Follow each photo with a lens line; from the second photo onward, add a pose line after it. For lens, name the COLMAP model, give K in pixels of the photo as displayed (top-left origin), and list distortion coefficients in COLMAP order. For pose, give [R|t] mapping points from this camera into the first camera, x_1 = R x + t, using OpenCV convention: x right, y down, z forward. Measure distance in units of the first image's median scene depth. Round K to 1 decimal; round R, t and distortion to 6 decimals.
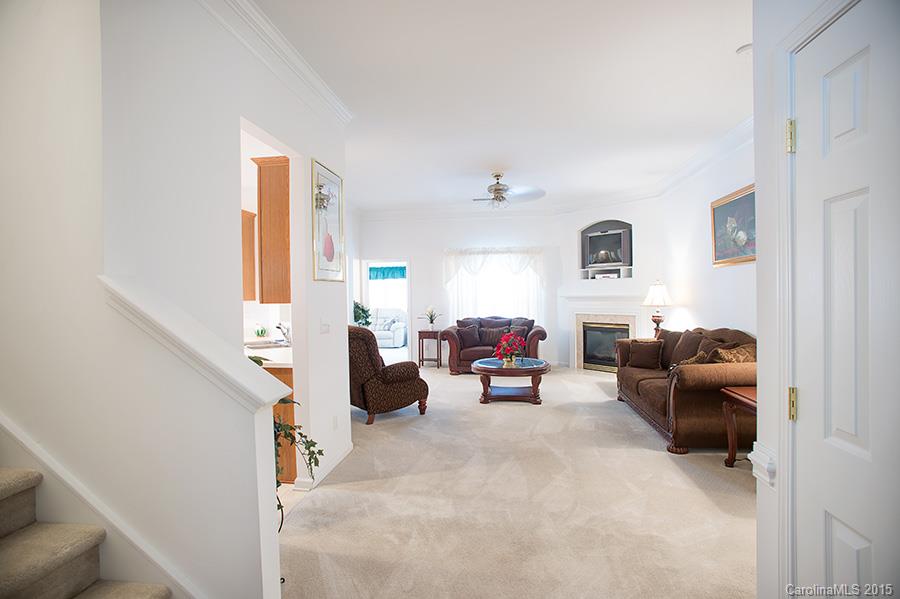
lens RADIAL K [[454.8, 0, 447.9], [0, 454.8, 298.5], [0, 0, 1]] dist [-0.015822, 0.000221]
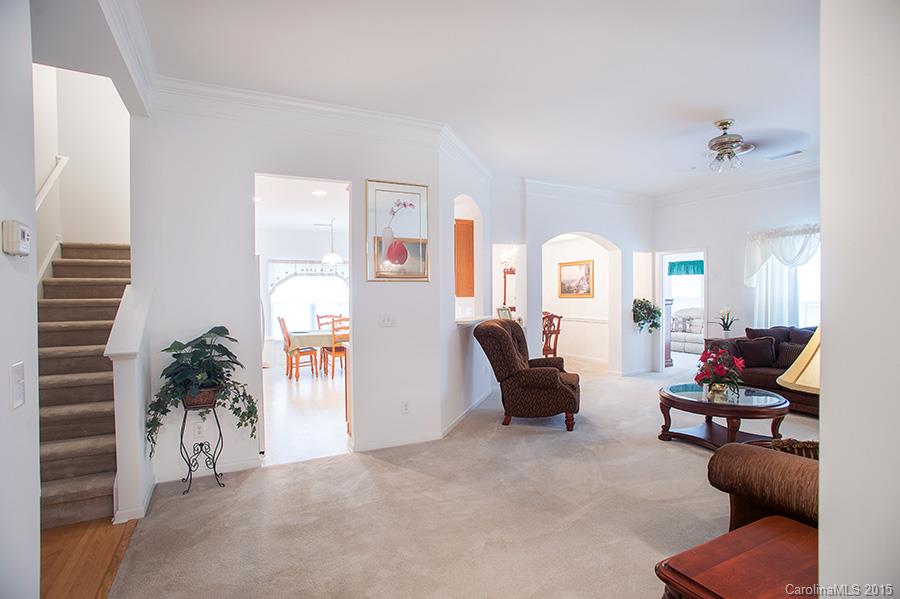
lens RADIAL K [[454.8, 0, 455.0], [0, 454.8, 302.1], [0, 0, 1]] dist [-0.015822, 0.000221]
pose [[0.586604, 0.025346, -0.809478, 0.325434], [-0.012308, 0.999674, 0.022382, -0.005678], [0.809781, -0.003166, 0.586724, 0.197525]]
